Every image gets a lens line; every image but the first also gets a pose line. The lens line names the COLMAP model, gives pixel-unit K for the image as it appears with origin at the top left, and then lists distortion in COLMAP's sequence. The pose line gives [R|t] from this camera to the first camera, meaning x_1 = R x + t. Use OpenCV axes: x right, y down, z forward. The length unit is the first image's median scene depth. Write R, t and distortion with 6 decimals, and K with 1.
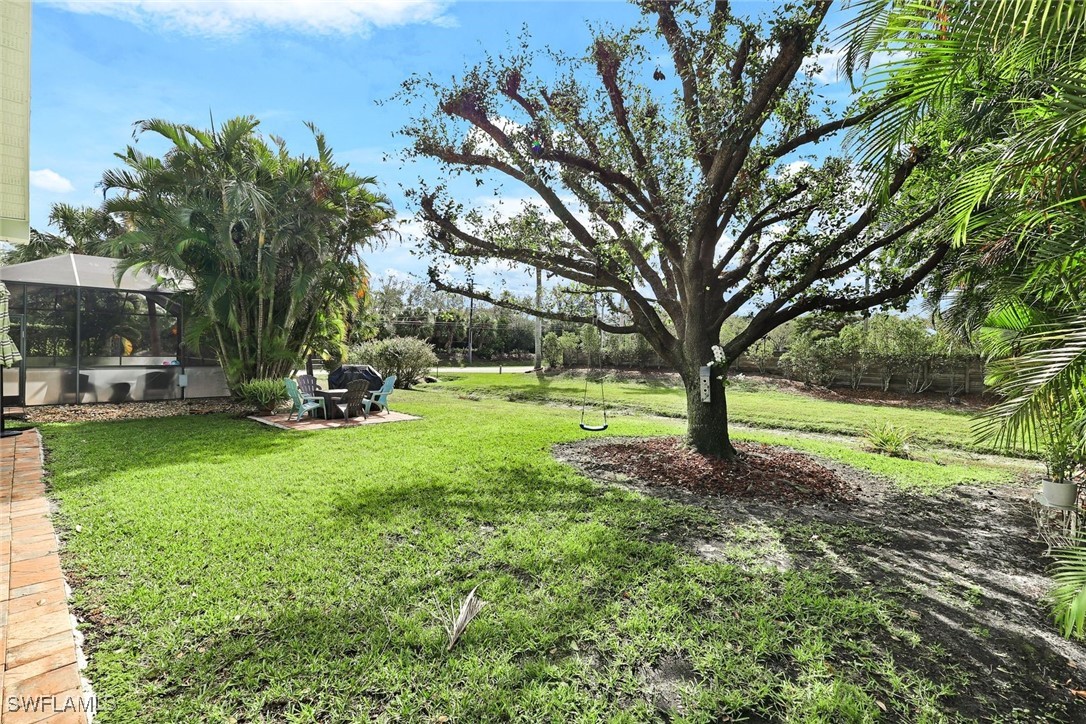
lens RADIAL K [[478.9, 0, 543.1], [0, 478.9, 357.7], [0, 0, 1]] dist [-0.000228, -0.000119]
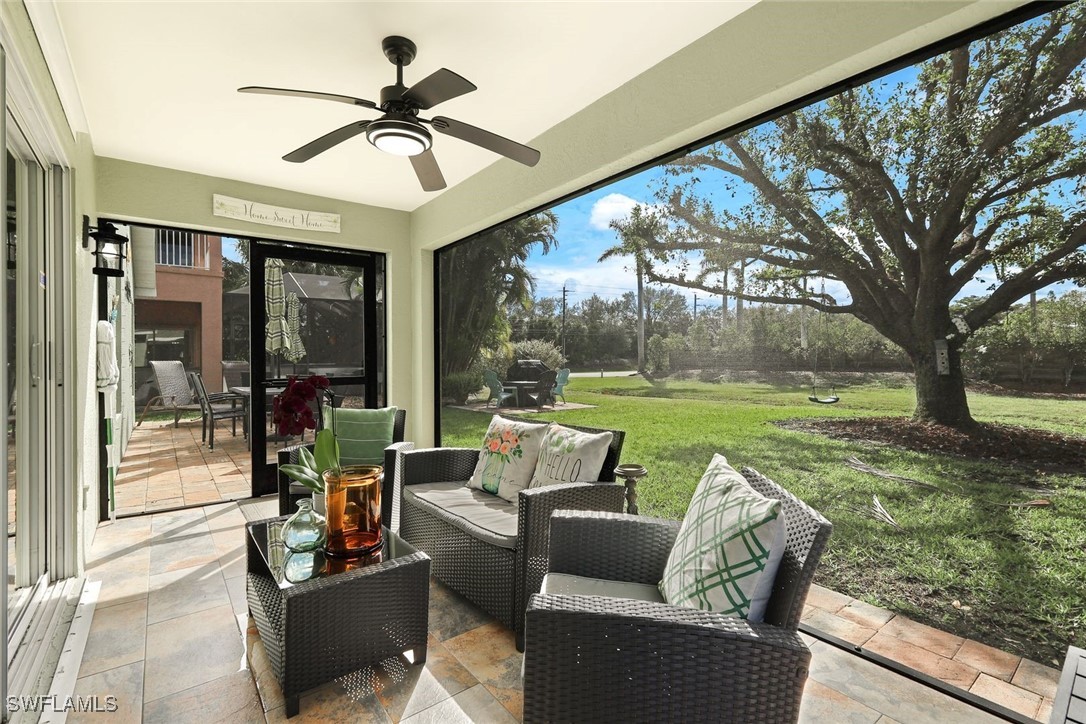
lens RADIAL K [[485.0, 0, 543.3], [0, 485.0, 351.5], [0, 0, 1]] dist [0.000250, 0.000209]
pose [[0.987033, -0.027092, -0.158212, -0.095888], [0.022261, 0.999233, -0.032231, 0.016493], [0.158964, 0.028292, 0.986879, -0.043359]]
